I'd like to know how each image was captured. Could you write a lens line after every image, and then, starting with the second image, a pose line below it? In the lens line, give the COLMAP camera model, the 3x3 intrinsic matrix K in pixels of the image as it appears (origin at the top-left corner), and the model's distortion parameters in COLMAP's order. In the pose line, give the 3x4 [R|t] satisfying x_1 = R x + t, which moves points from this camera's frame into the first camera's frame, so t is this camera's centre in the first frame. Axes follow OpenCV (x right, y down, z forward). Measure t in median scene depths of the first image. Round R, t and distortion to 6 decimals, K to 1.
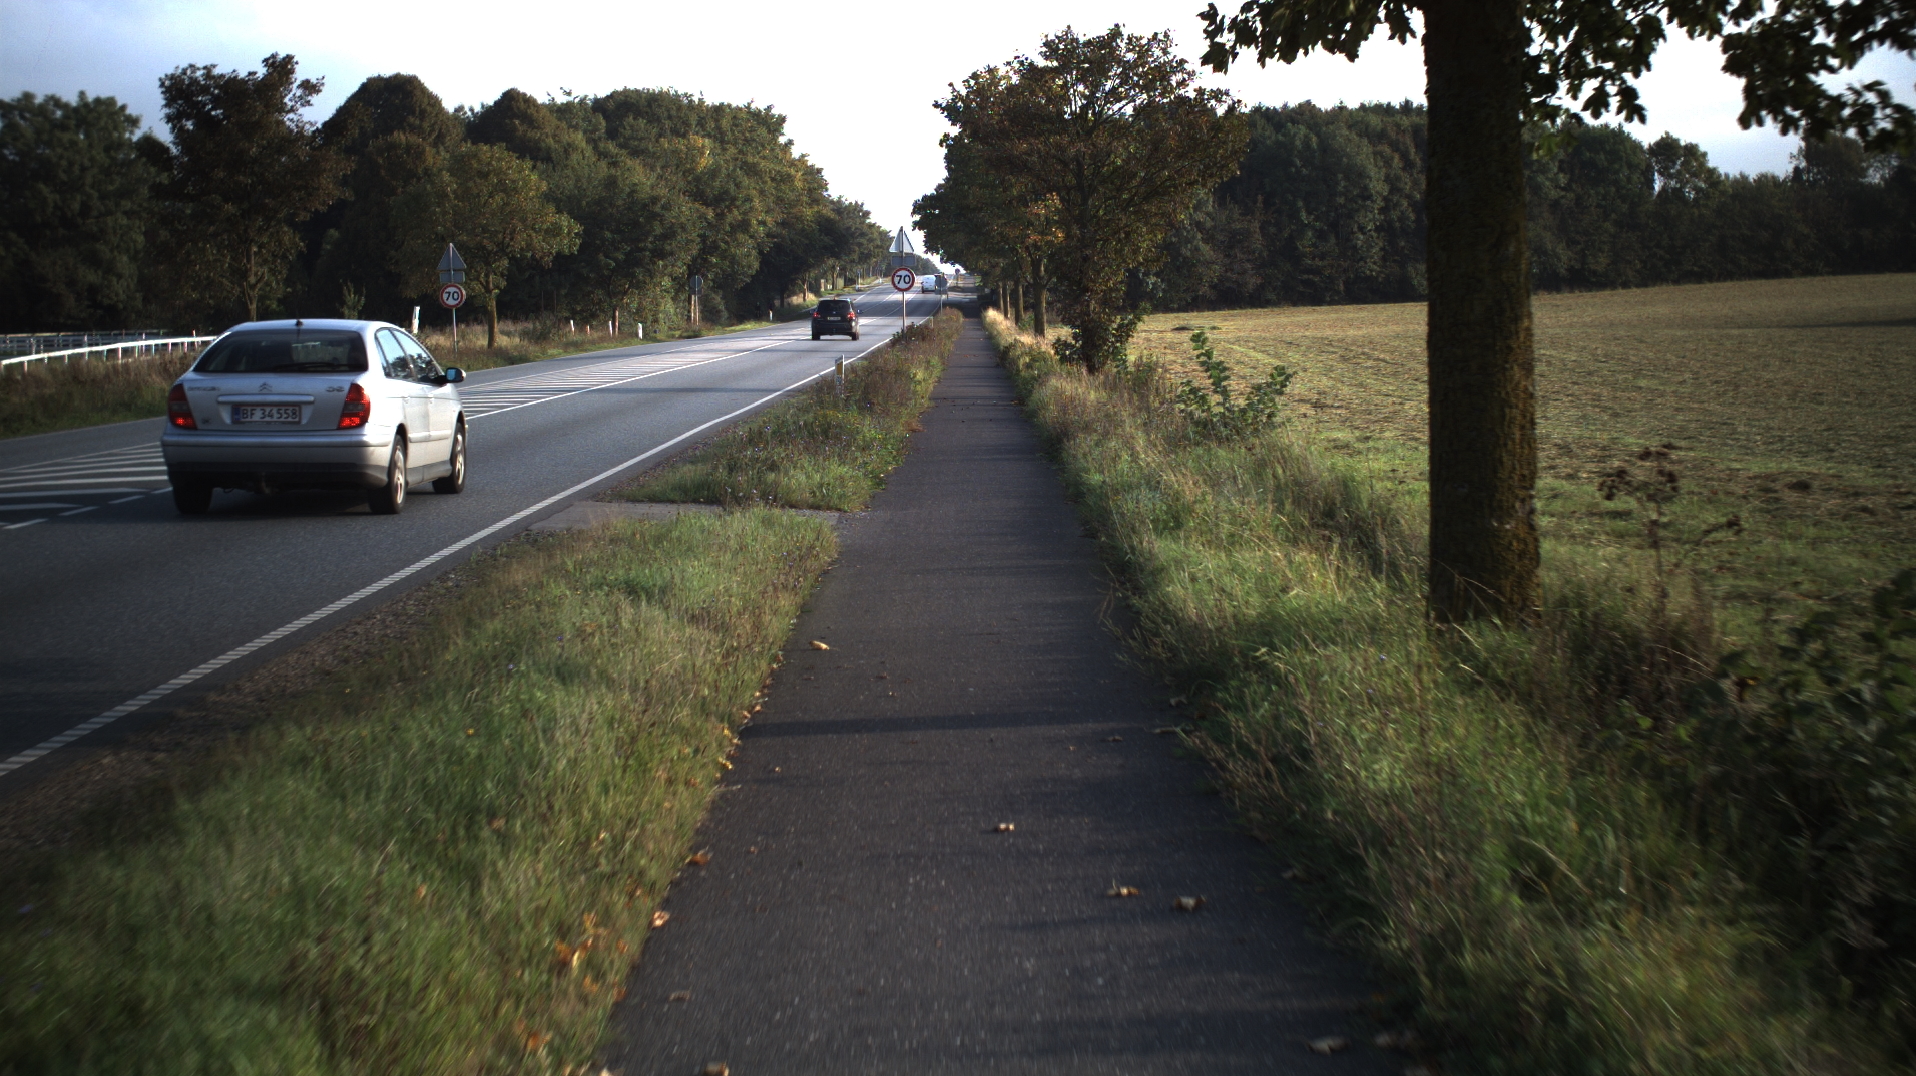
lens RADIAL K [[3472.4, 0, 958.0], [0, 3472.4, 538.0], [0, 0, 1]] dist [-0.282315, 0.276857]
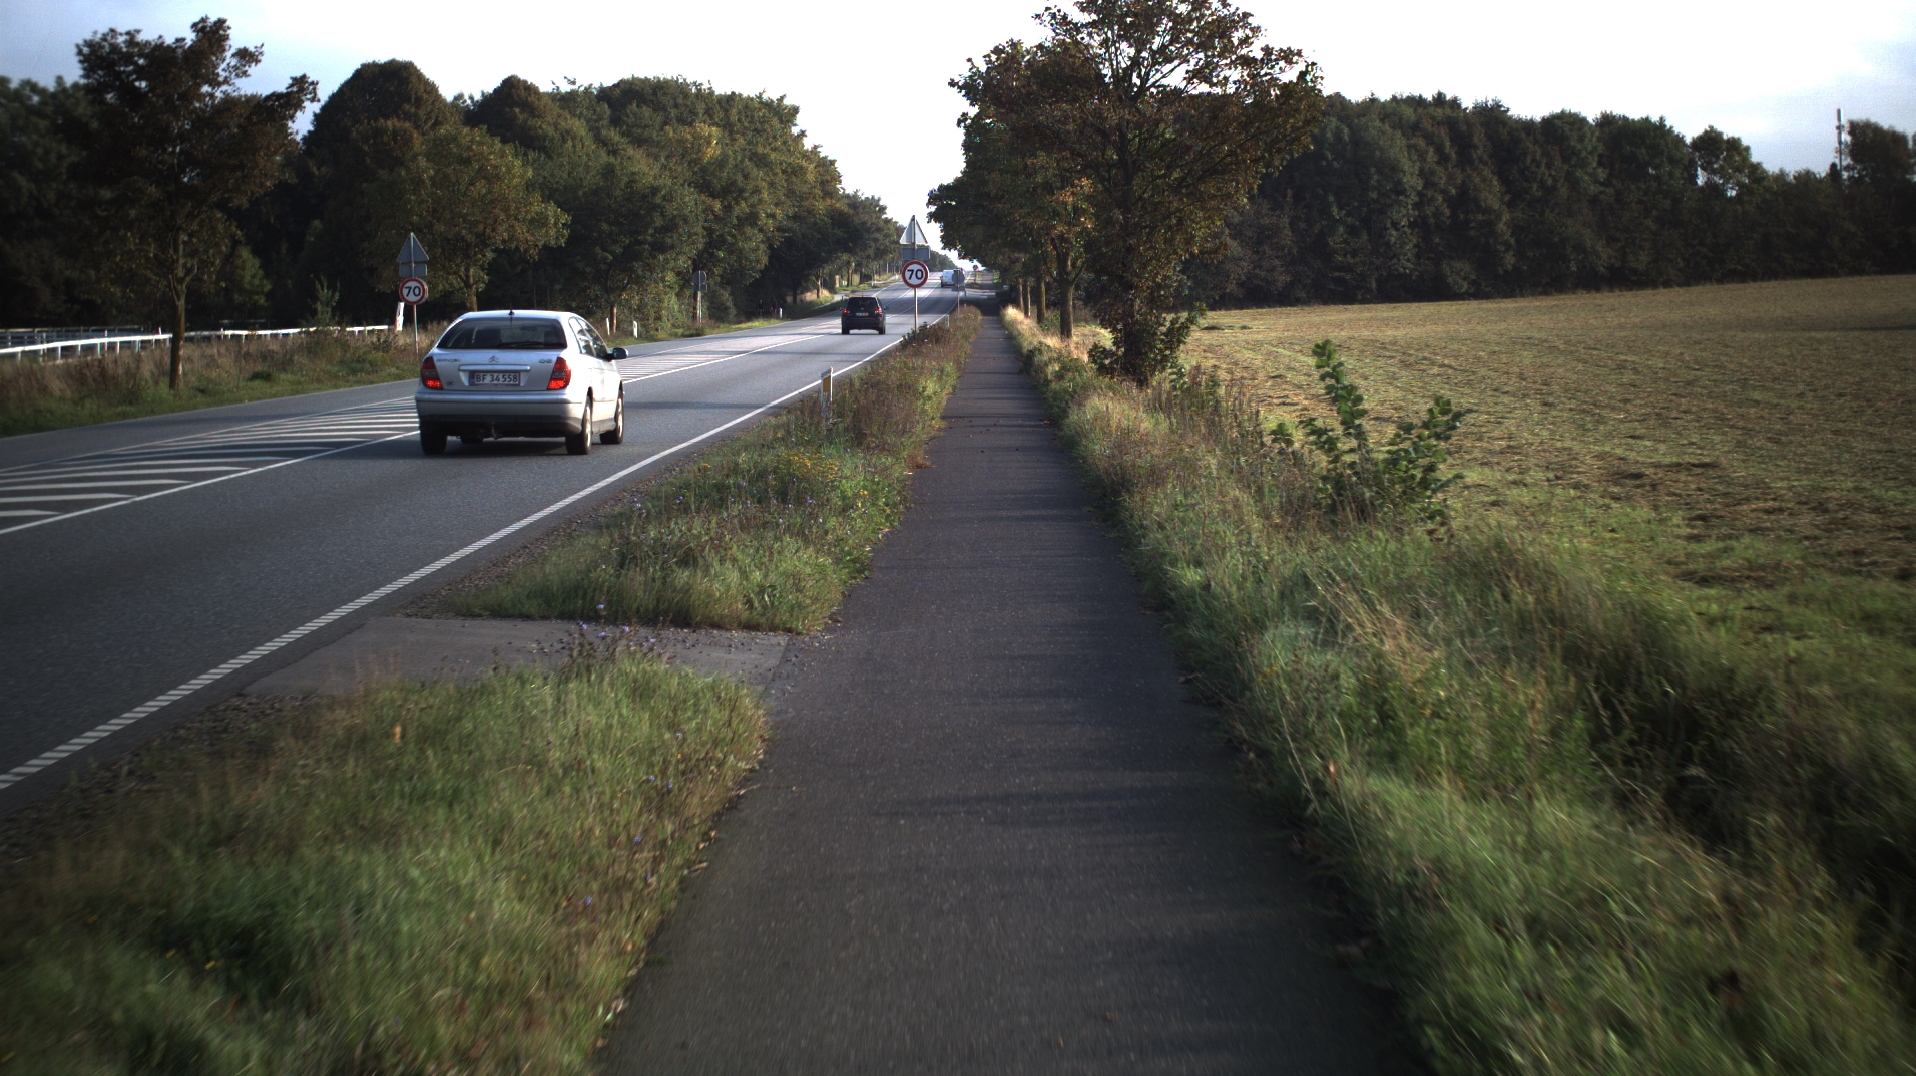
lens RADIAL K [[3472.4, 0, 958.0], [0, 3472.4, 538.0], [0, 0, 1]] dist [-0.282315, 0.276857]
pose [[0.999982, 0.003602, -0.004860, -0.000045], [-0.003598, 0.999993, 0.000921, -0.003352], [0.004863, -0.000903, 0.999988, 0.047595]]
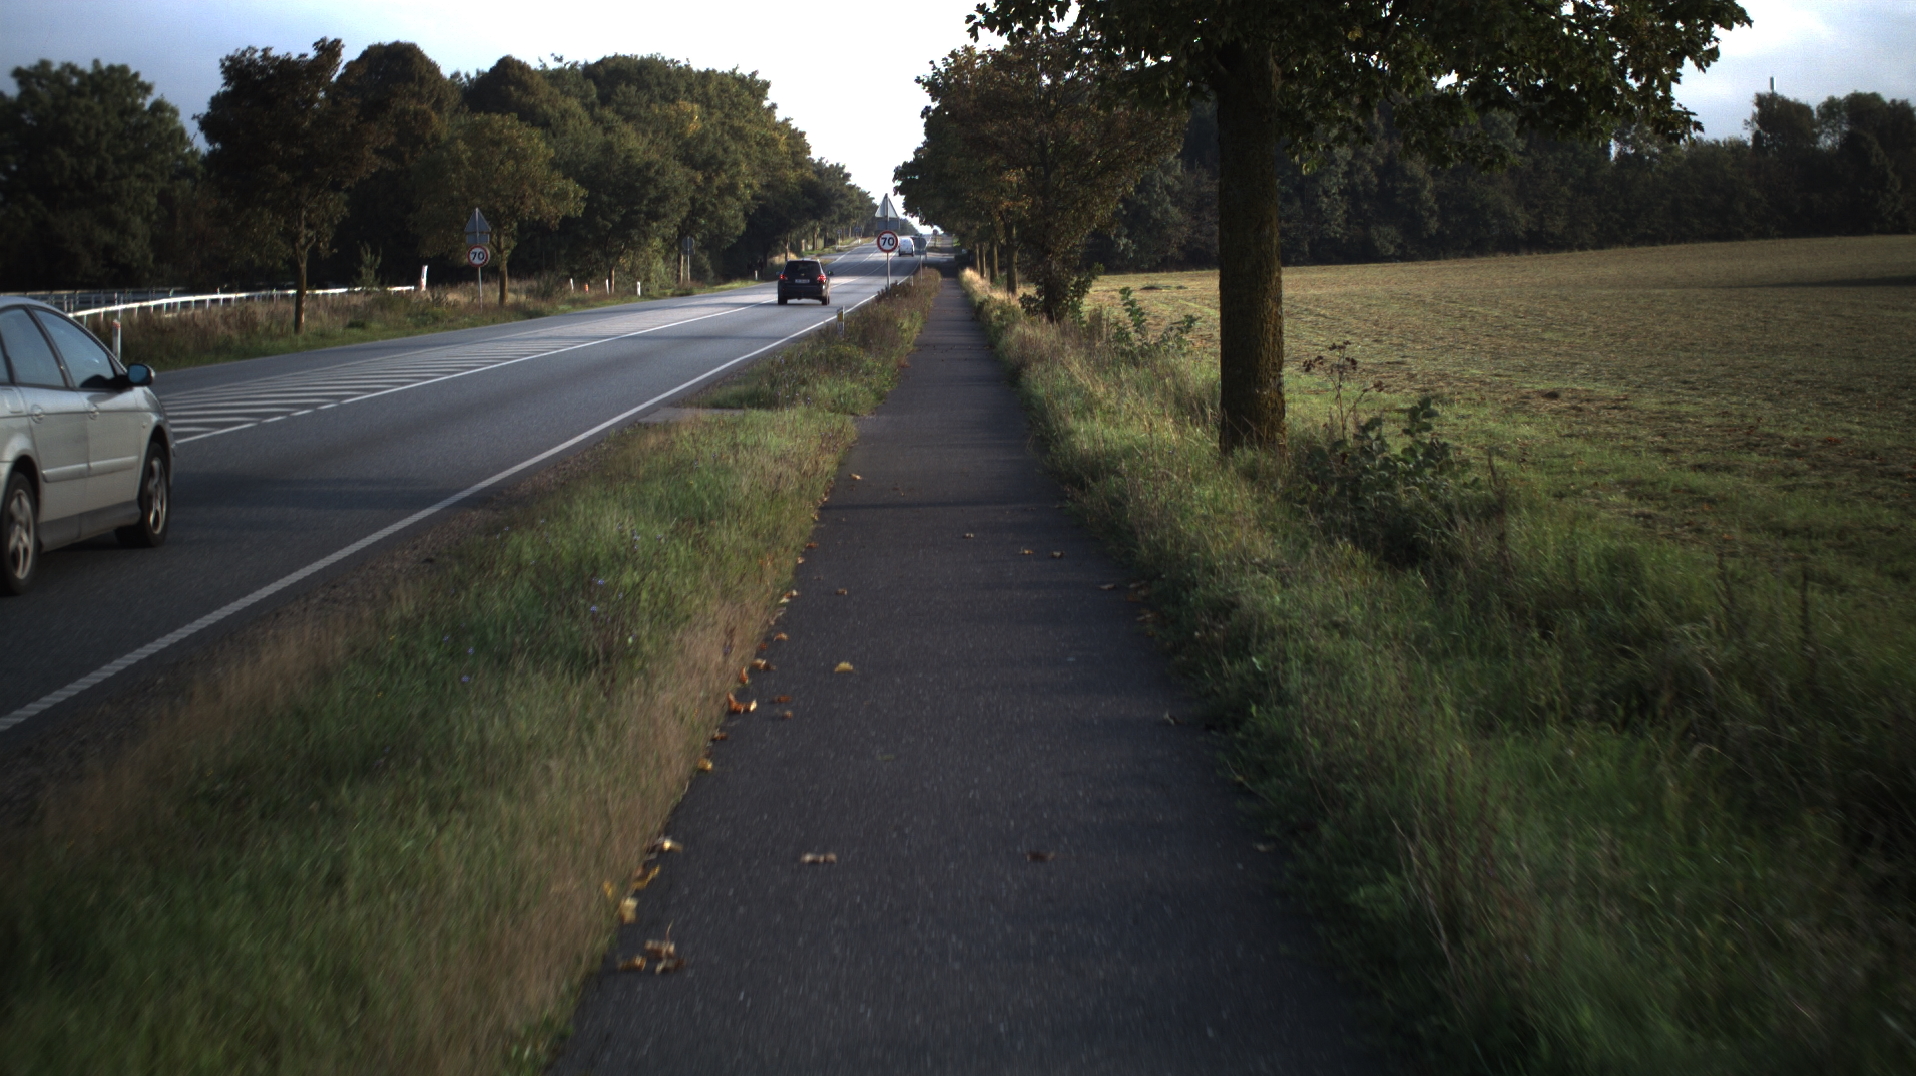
lens RADIAL K [[3472.4, 0, 958.0], [0, 3472.4, 538.0], [0, 0, 1]] dist [-0.282315, 0.276857]
pose [[0.999977, 0.001422, 0.006608, -0.000261], [-0.001498, 0.999934, 0.011426, 0.003259], [-0.006591, -0.011435, 0.999913, -0.047419]]
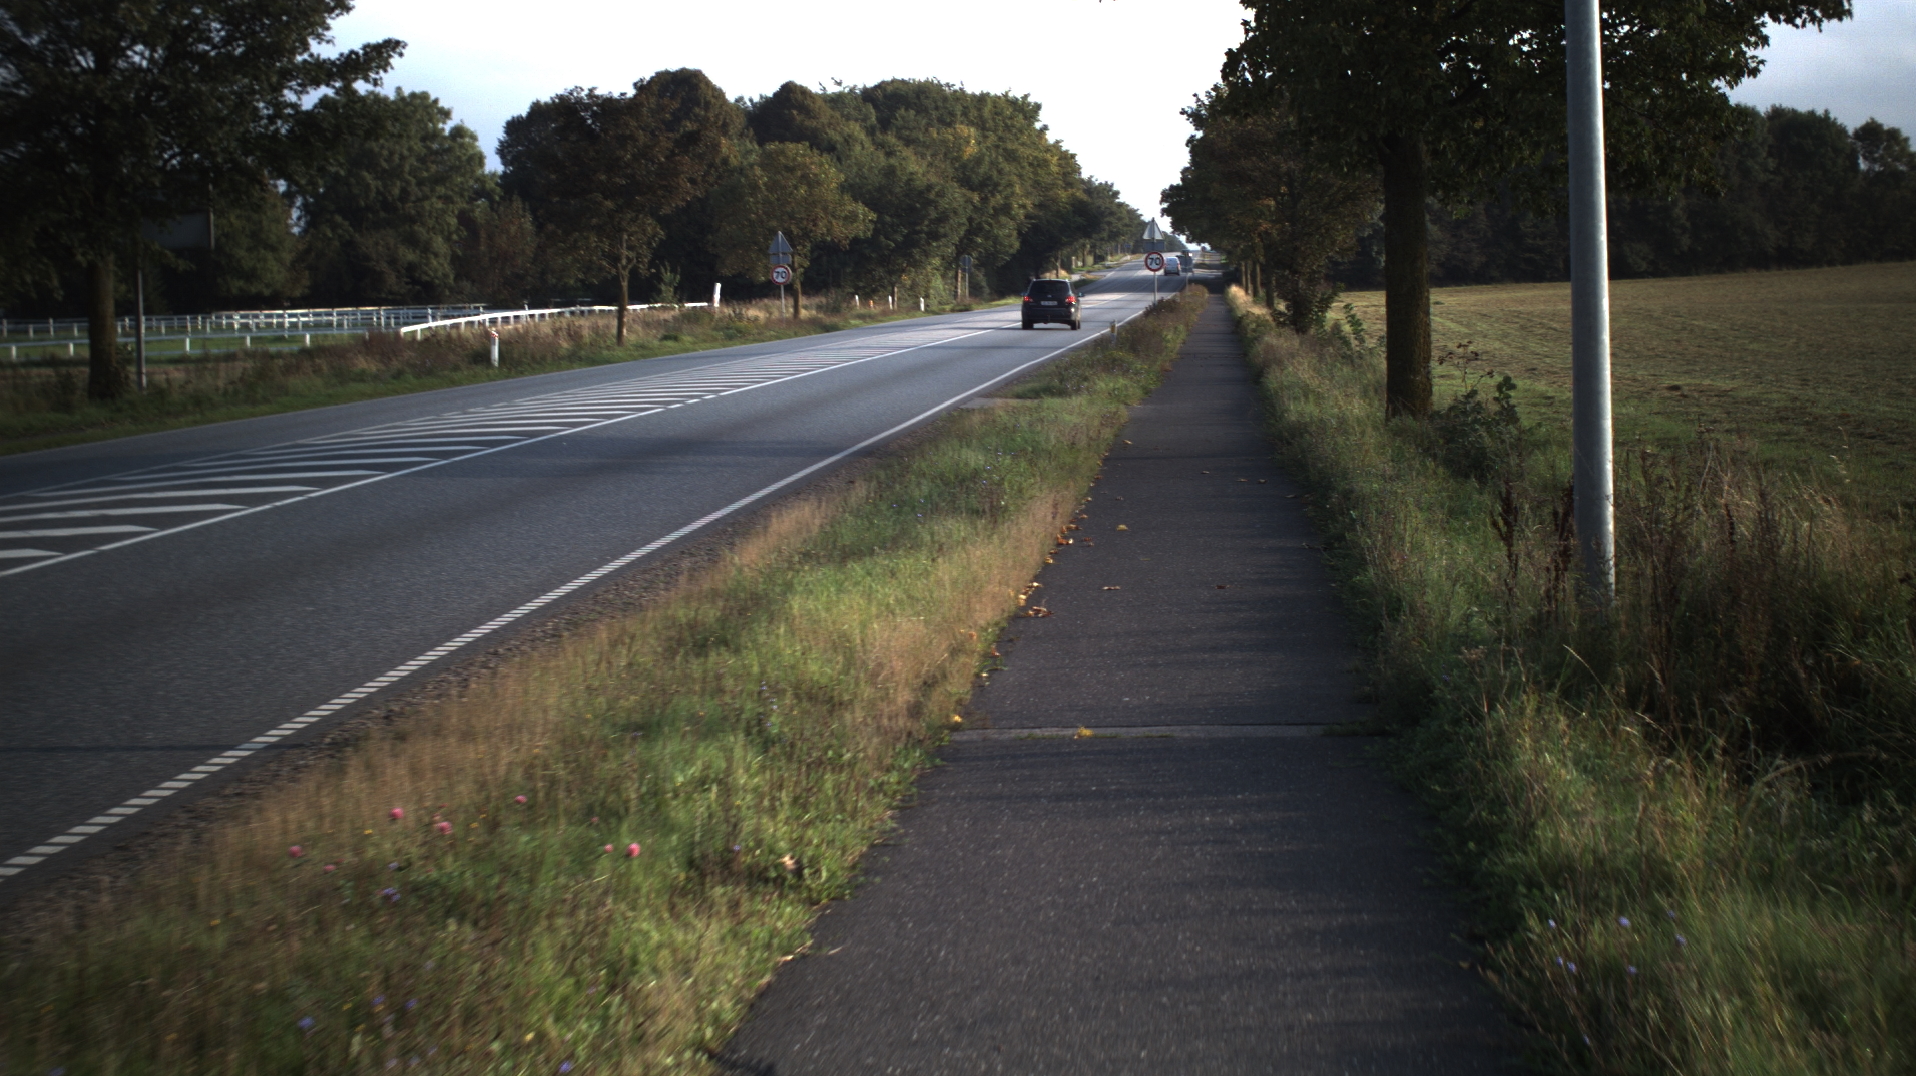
lens RADIAL K [[3472.4, 0, 958.0], [0, 3472.4, 538.0], [0, 0, 1]] dist [-0.282315, 0.276857]
pose [[0.997472, 0.002738, -0.071007, 0.000708], [-0.002245, 0.999973, 0.007021, 0.006111], [0.071025, -0.006843, 0.997451, -0.094999]]
